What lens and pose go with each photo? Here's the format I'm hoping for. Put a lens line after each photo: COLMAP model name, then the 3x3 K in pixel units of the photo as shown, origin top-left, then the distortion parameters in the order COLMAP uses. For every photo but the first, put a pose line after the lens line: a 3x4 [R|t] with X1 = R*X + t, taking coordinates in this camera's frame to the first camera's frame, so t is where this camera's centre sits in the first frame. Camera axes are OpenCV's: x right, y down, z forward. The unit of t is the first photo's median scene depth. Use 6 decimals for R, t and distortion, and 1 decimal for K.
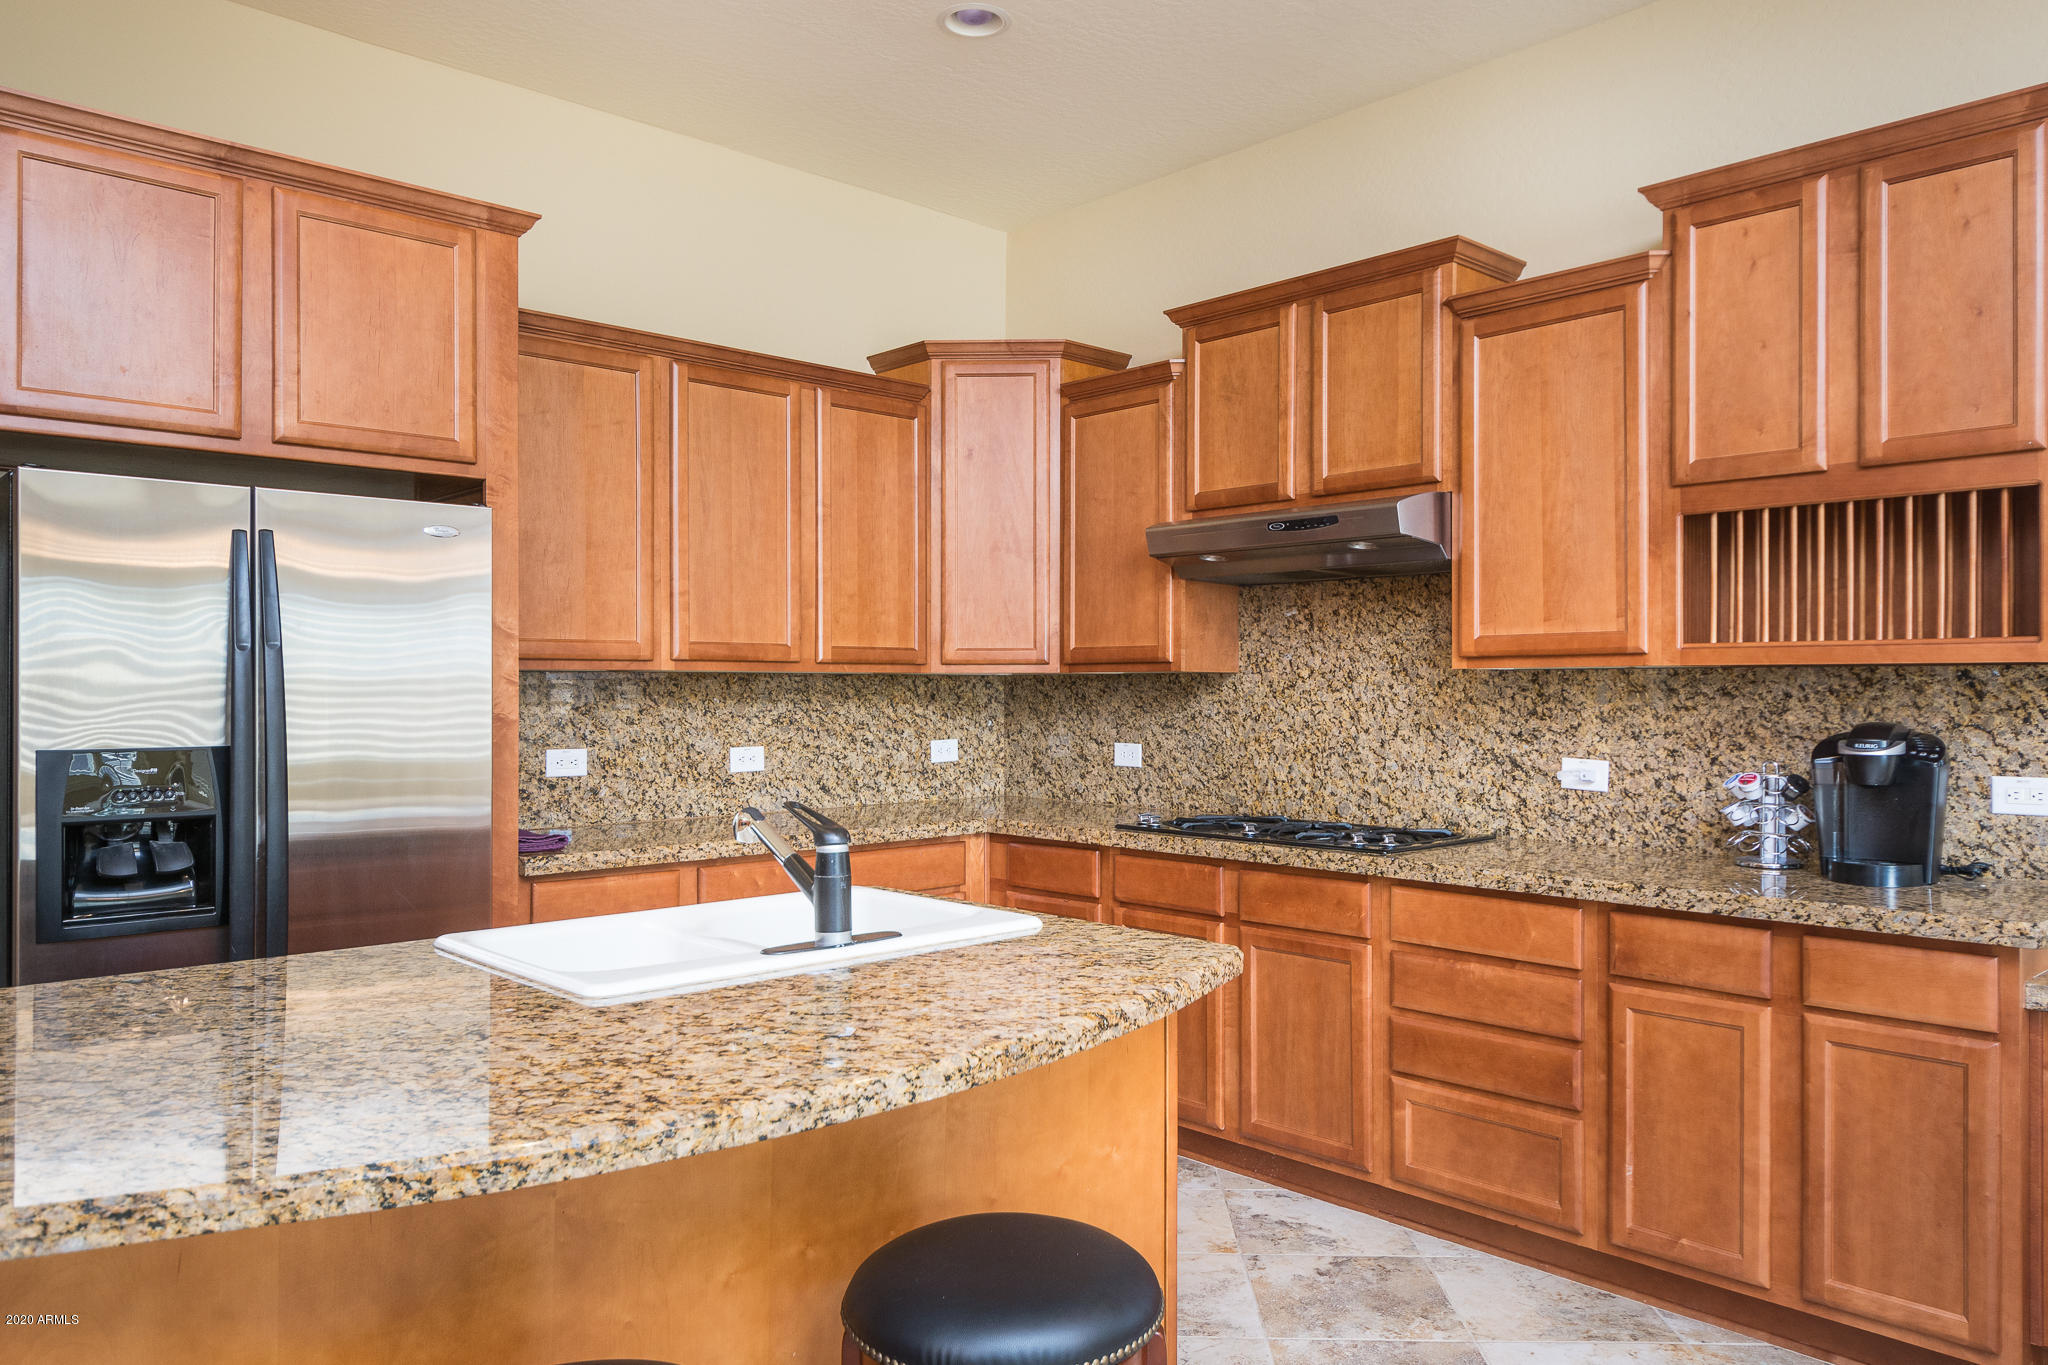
lens RADIAL K [[1388.3, 0, 1025.0], [0, 1388.3, 686.1], [0, 0, 1]] dist [0.002274, -0.000811]
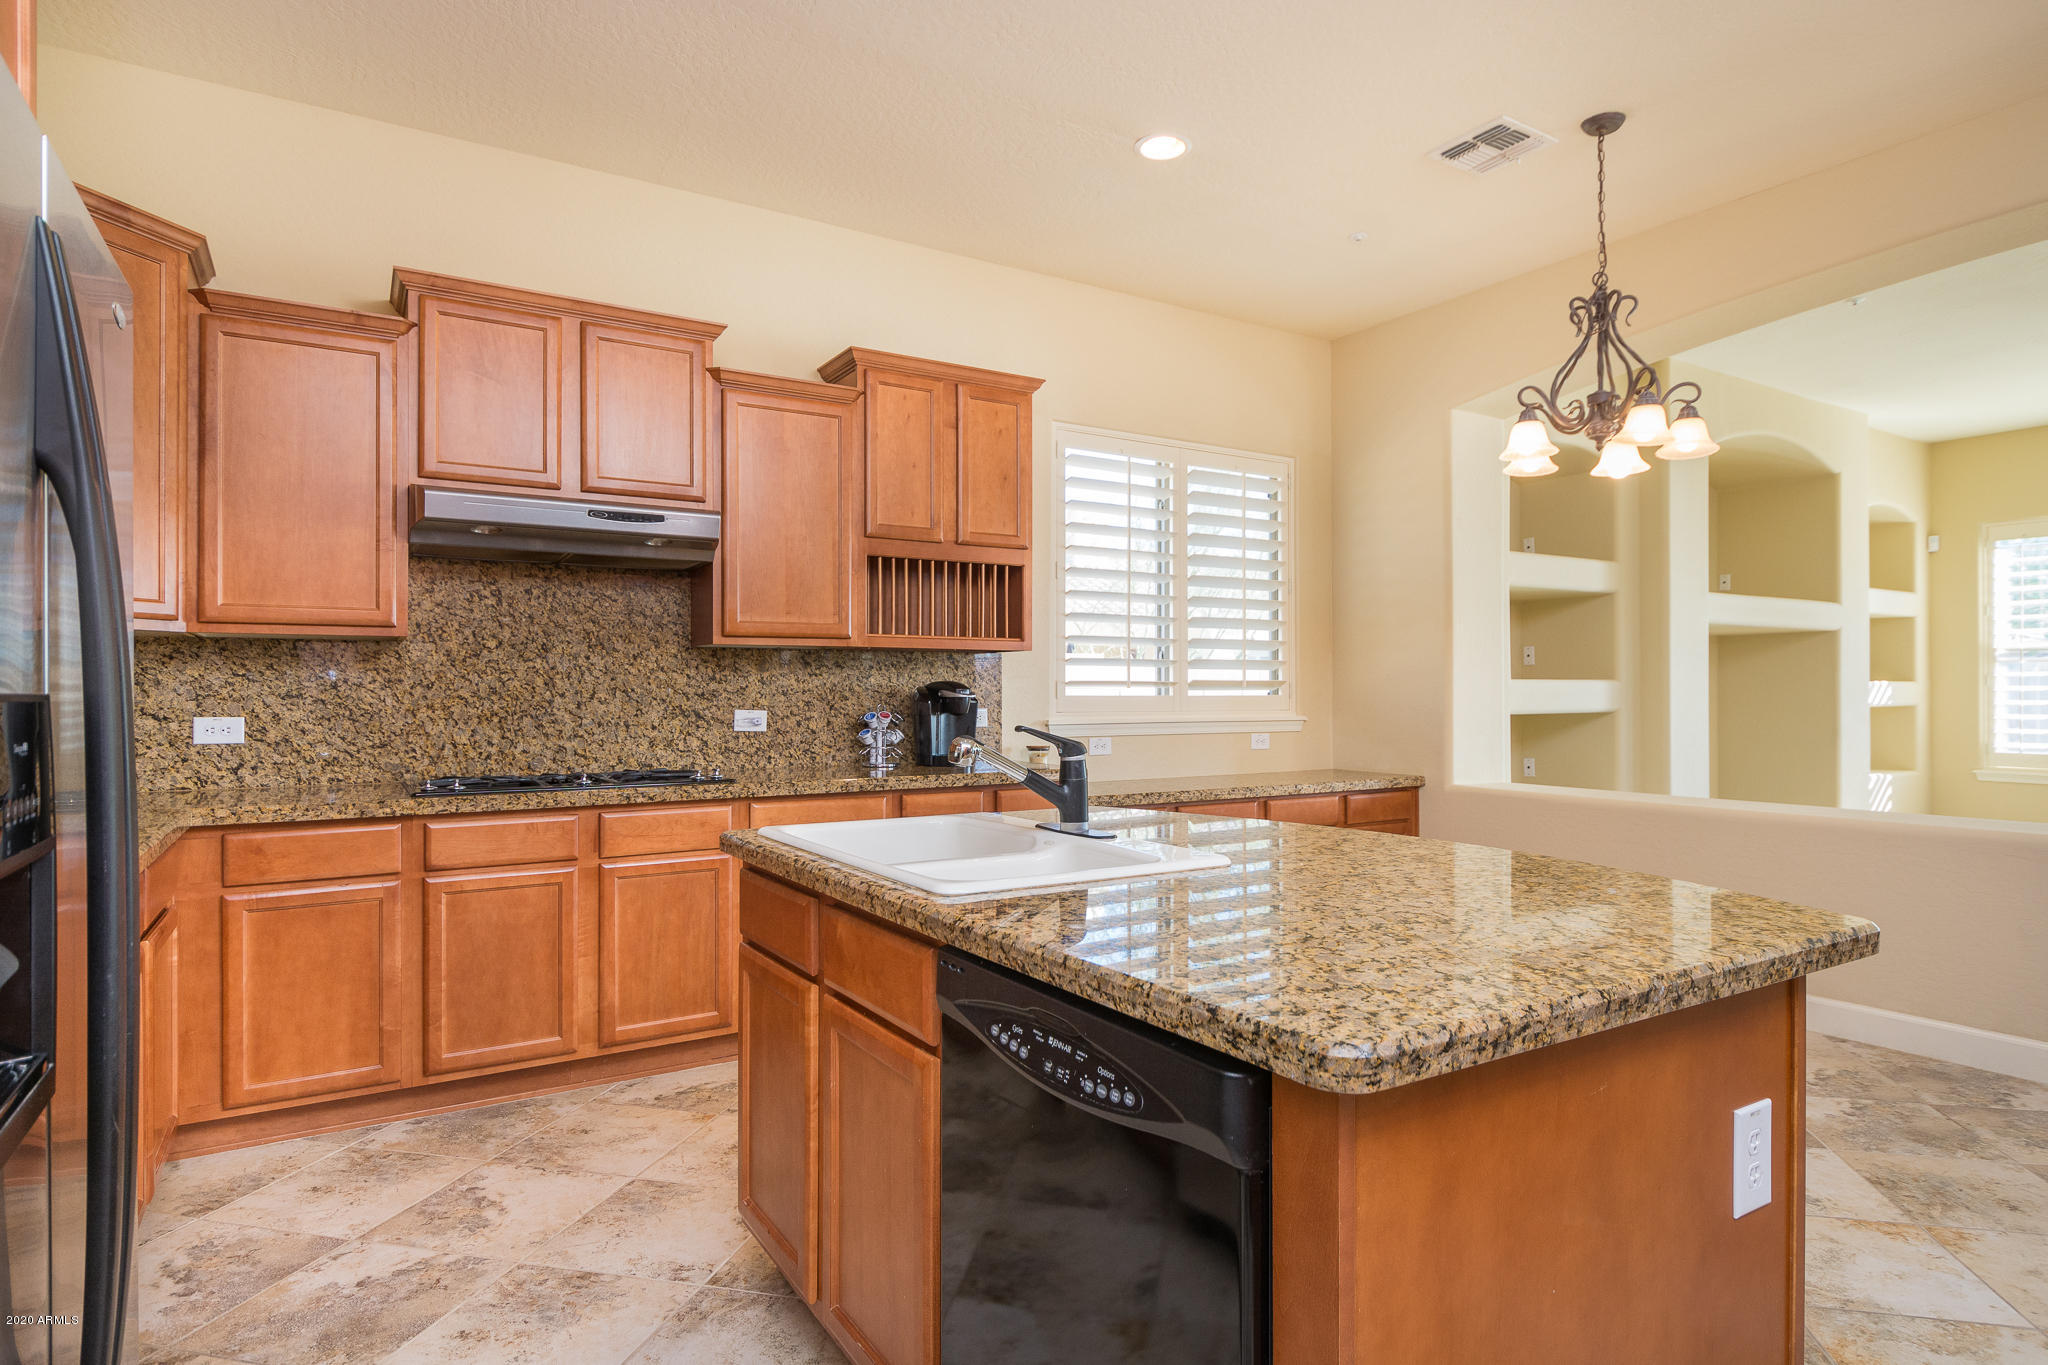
lens RADIAL K [[1110.7, 0, 1029.4], [0, 1110.7, 686.8], [0, 0, 1]] dist [-0.002569, -0.000858]
pose [[0.198477, 0.003434, 0.980099, -0.612357], [-0.001200, 0.999994, -0.003261, 0.028753], [-0.980105, -0.000529, 0.198480, 0.438802]]
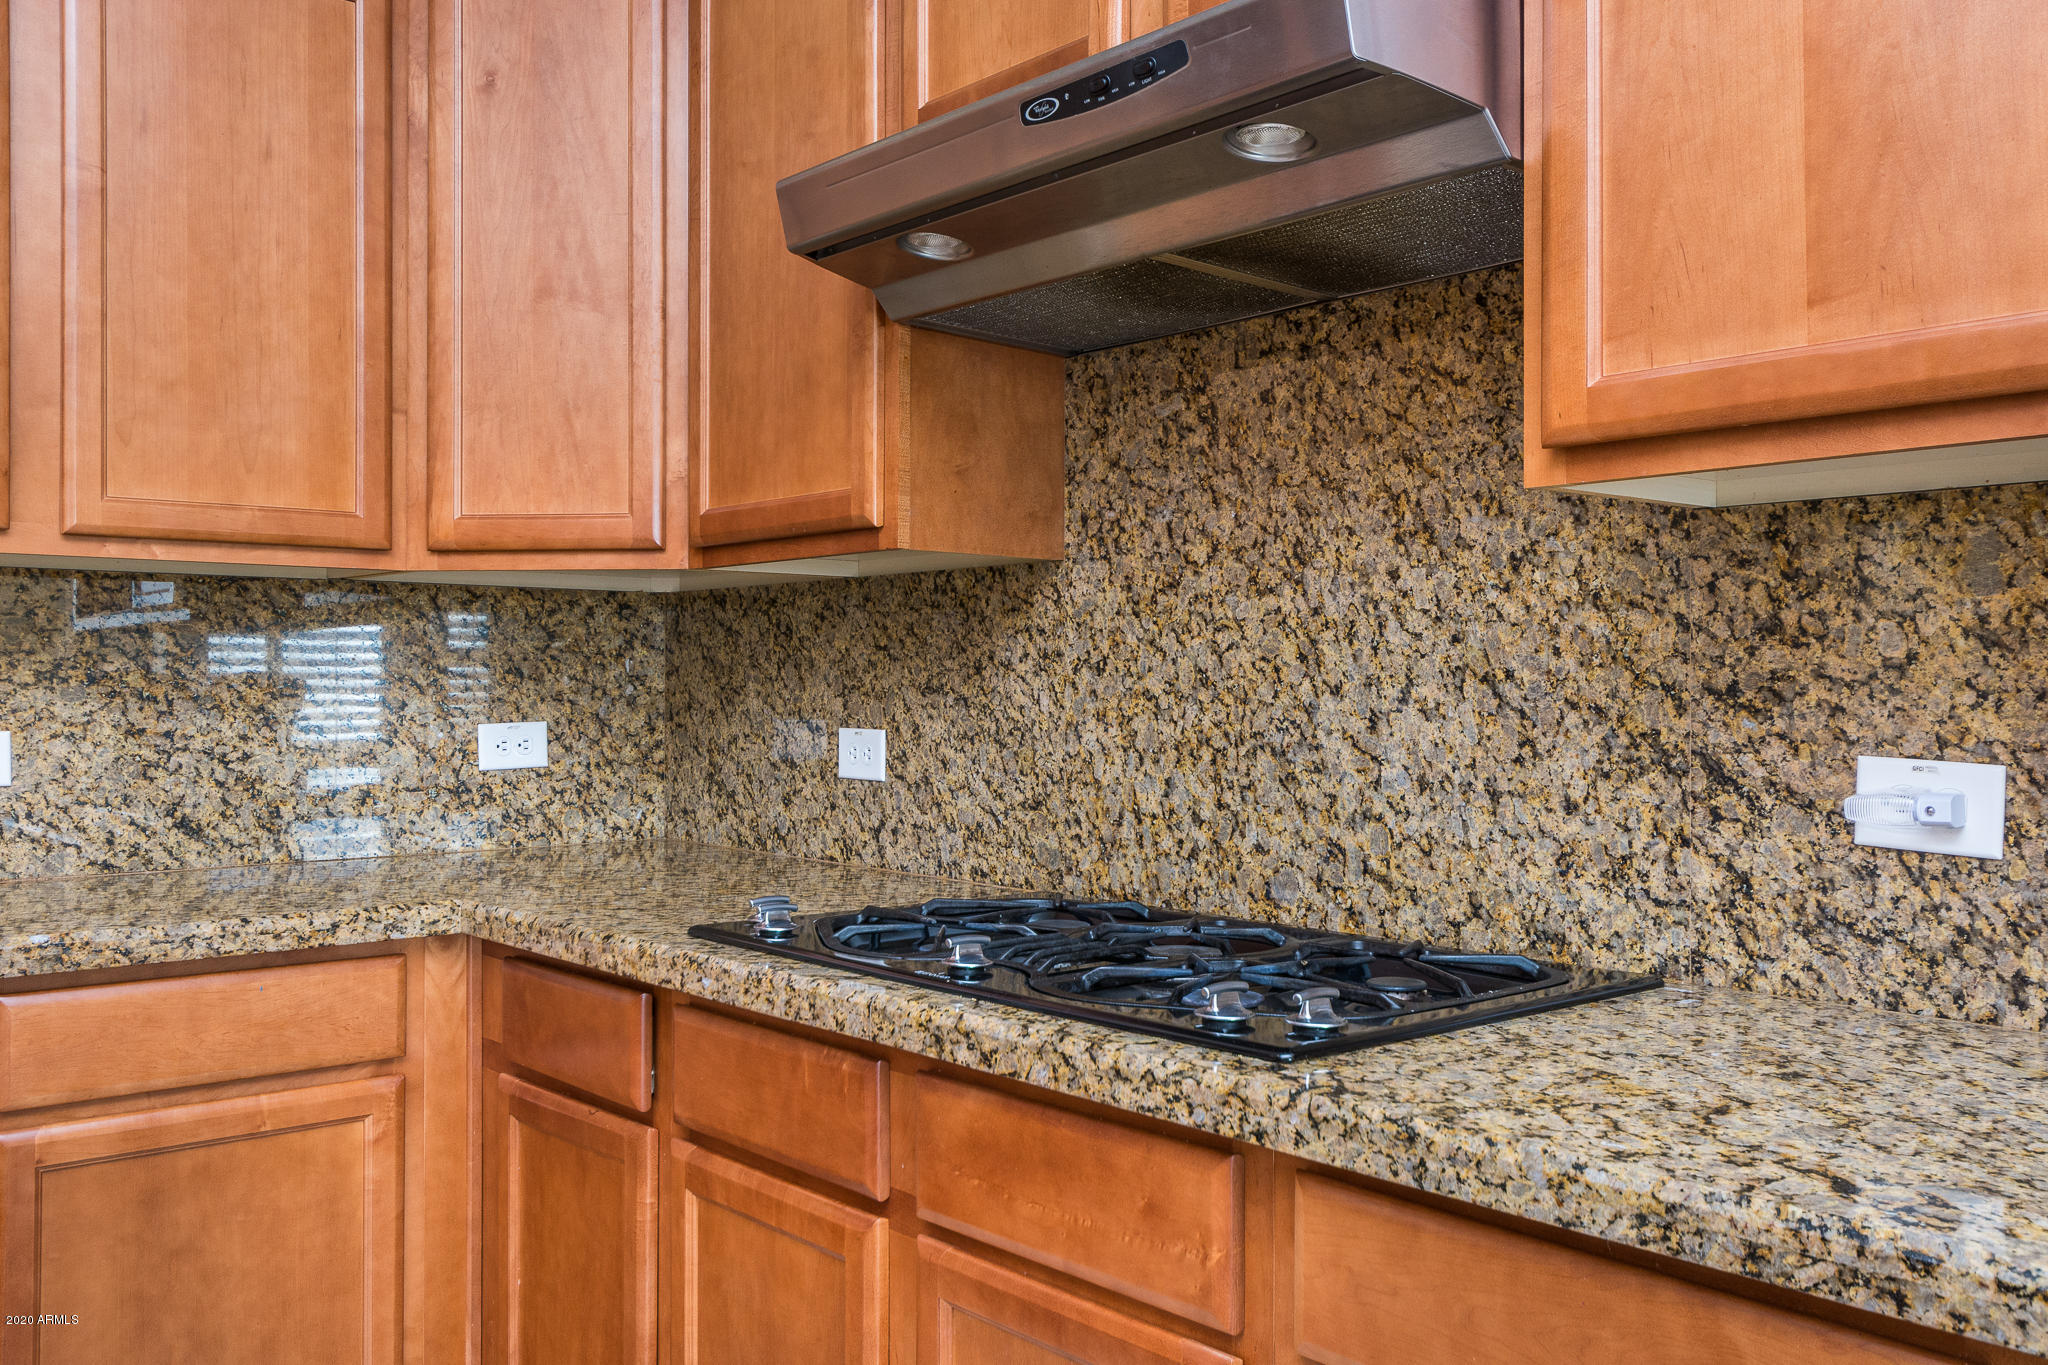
lens RADIAL K [[1758.4, 0, 1024.7], [0, 1758.4, 673.4], [0, 0, 1]] dist [0.010593, -0.022792]
pose [[0.998948, 0.000417, -0.045849, 0.185989], [-0.000586, 0.999993, -0.003672, 0.030333], [0.045847, 0.003695, 0.998942, 0.513673]]
